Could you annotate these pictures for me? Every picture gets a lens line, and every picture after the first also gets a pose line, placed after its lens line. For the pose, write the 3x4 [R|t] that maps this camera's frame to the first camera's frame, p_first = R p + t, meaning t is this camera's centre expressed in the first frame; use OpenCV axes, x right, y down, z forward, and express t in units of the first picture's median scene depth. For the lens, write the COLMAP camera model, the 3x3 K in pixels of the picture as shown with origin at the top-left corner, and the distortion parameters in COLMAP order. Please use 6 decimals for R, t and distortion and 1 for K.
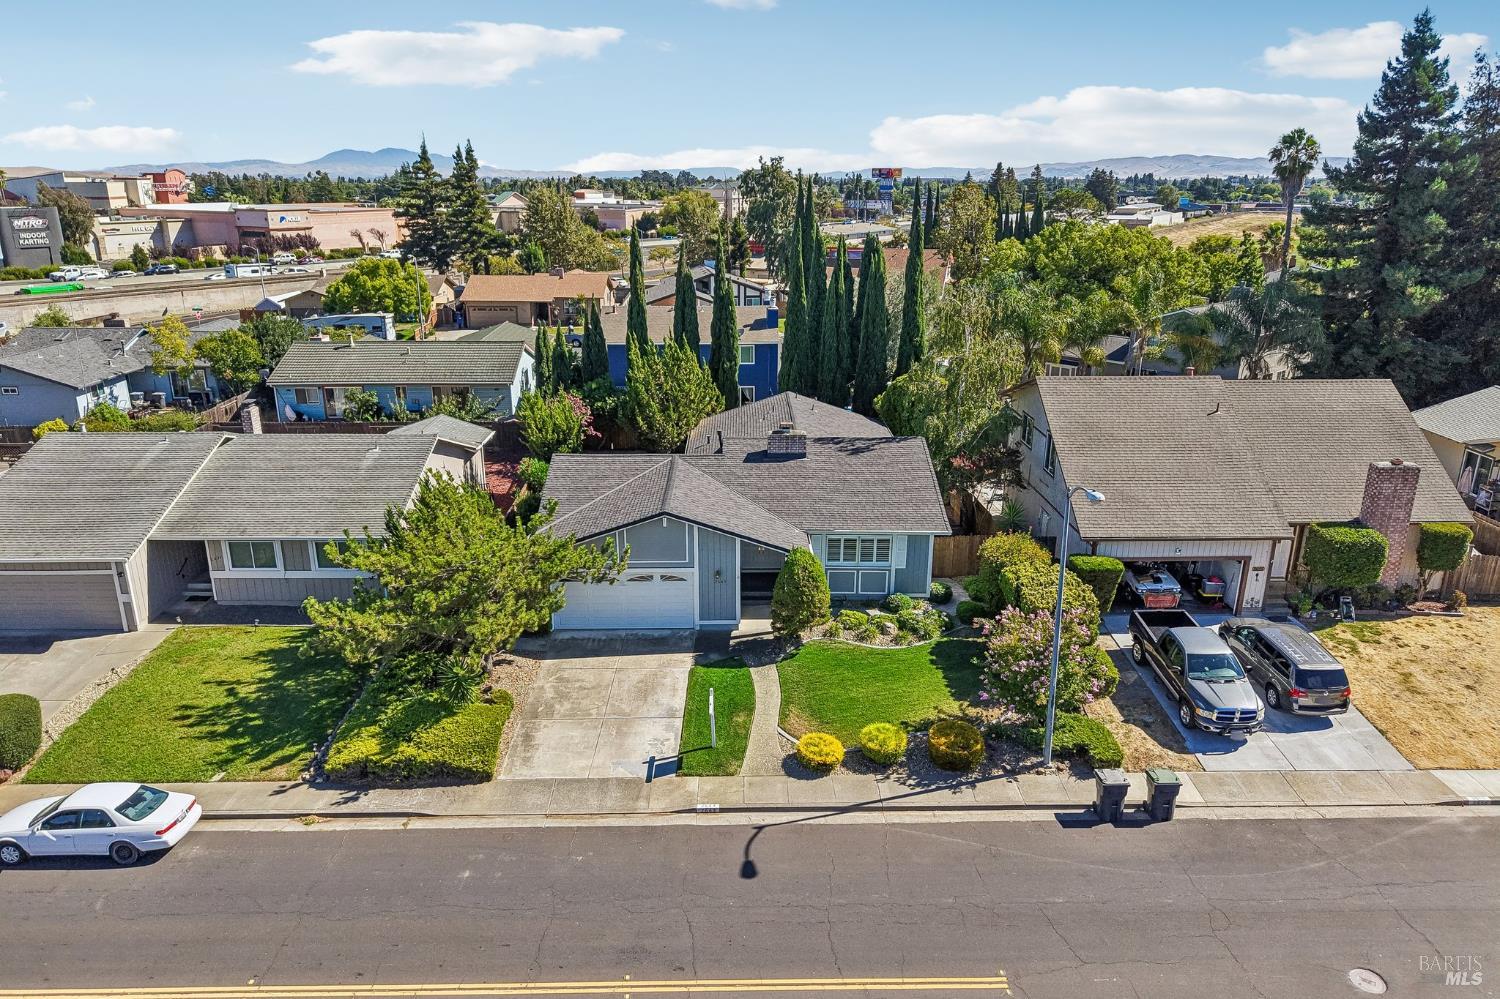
lens RADIAL K [[1006.3, 0, 748.6], [0, 1006.3, 496.7], [0, 0, 1]] dist [0.010384, -0.006178]
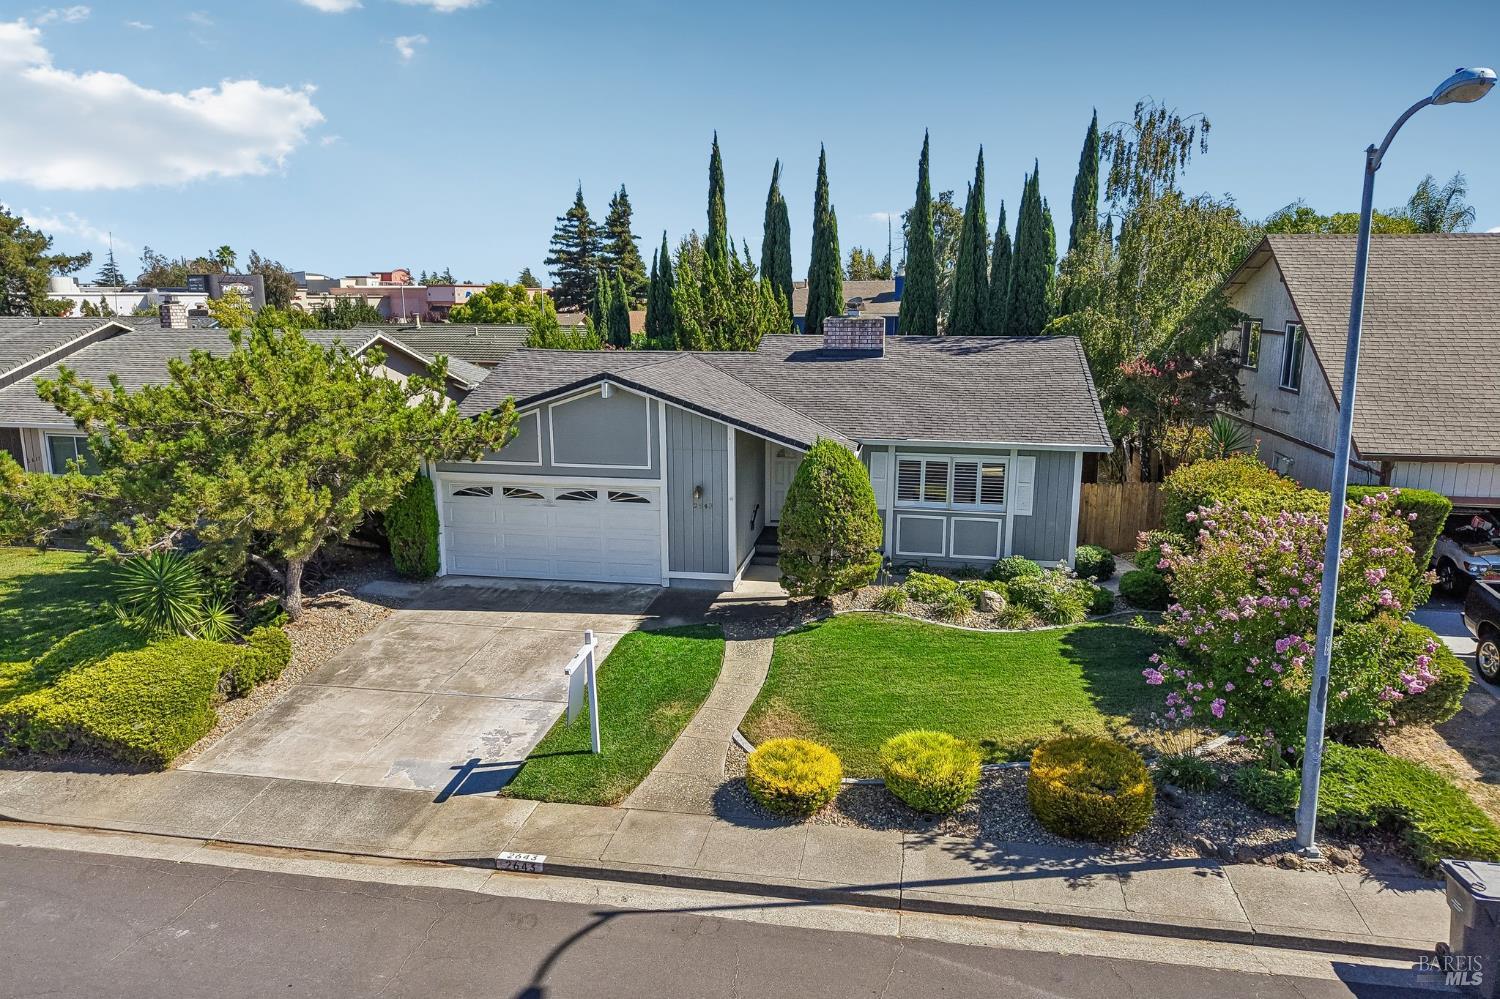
lens RADIAL K [[1009.6, 0, 747.9], [0, 1009.6, 502.0], [0, 0, 1]] dist [-0.003340, 0.003614]
pose [[0.981888, 0.036440, -0.185927, 0.115543], [-0.055951, 0.993333, -0.100794, 0.149435], [0.181014, 0.109371, 0.977380, 0.439193]]
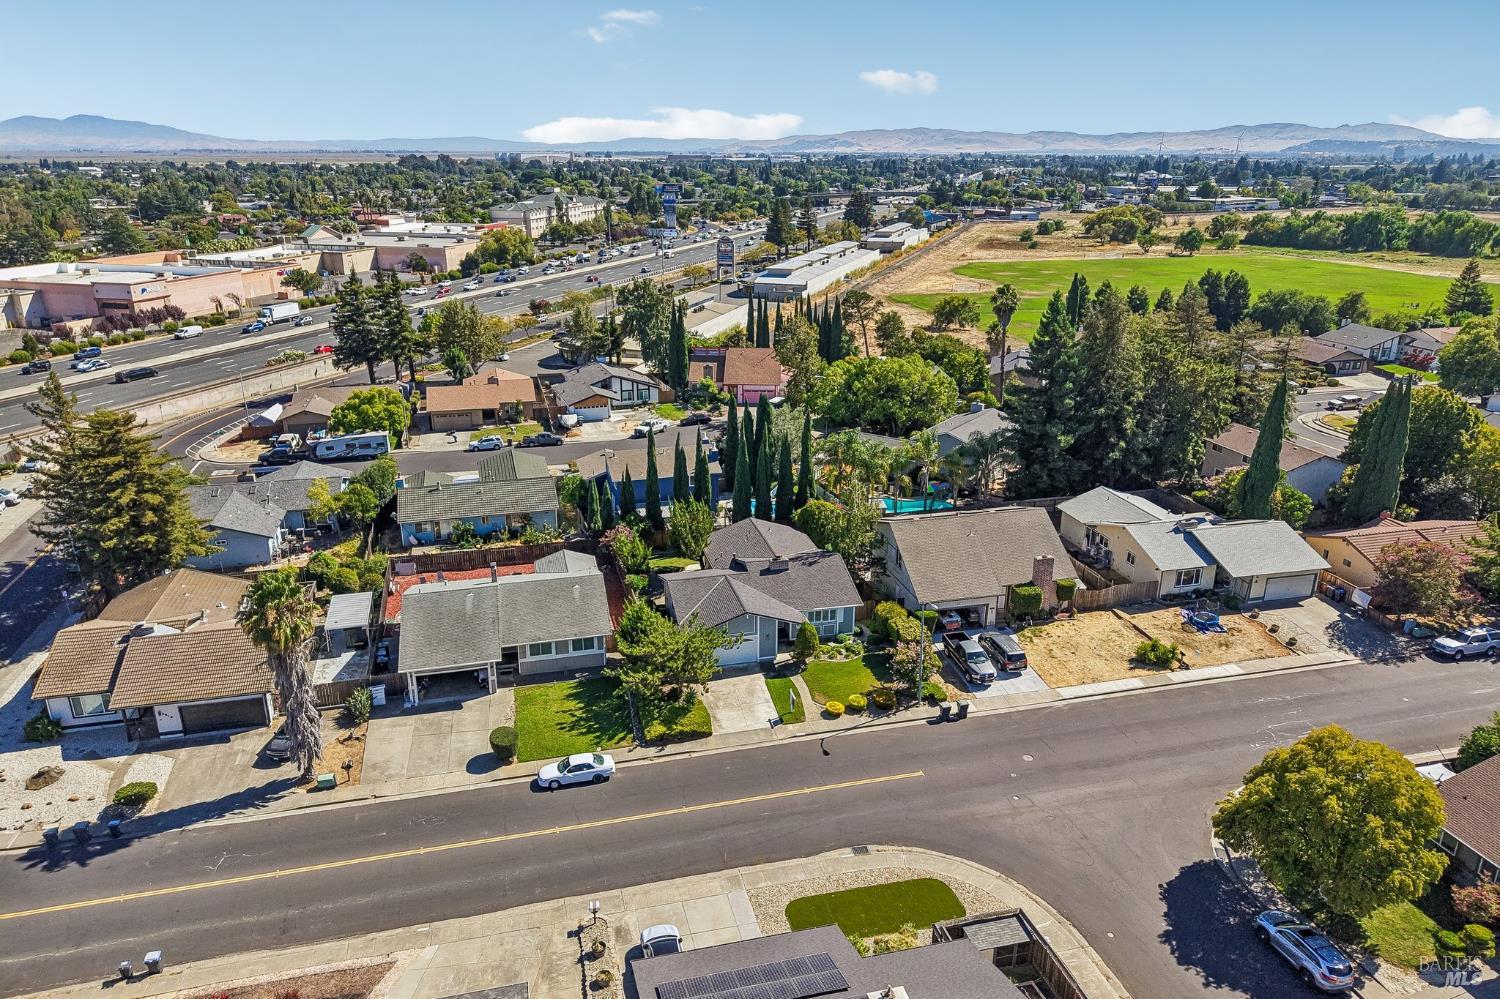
lens RADIAL K [[1004.7, 0, 749.5], [0, 1004.7, 493.9], [0, 0, 1]] dist [0.029372, -0.031963]
pose [[0.973569, -0.074164, 0.216017, -0.550839], [0.068954, 0.997120, 0.031569, -0.324223], [-0.217736, -0.015839, 0.975879, -1.204962]]
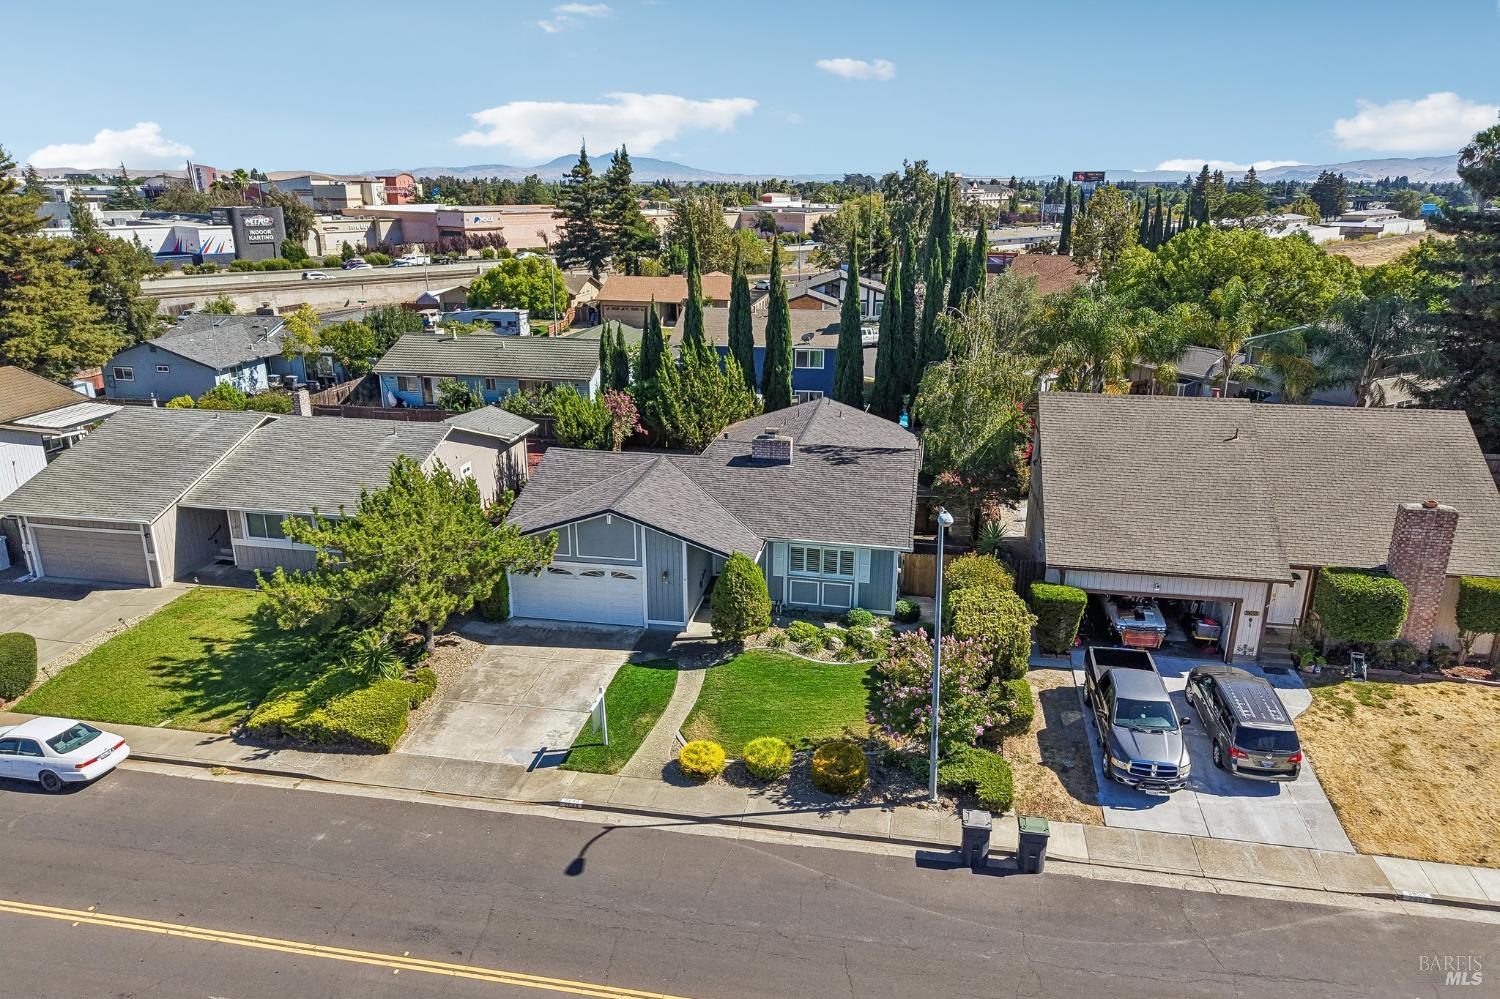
lens RADIAL K [[1006.3, 0, 748.6], [0, 1006.3, 496.7], [0, 0, 1]] dist [0.010384, -0.006178]
pose [[0.980734, 0.059360, -0.186109, 0.245053], [-0.059967, 0.998198, 0.002368, -0.008535], [0.185914, 0.008838, 0.982526, 0.029347]]
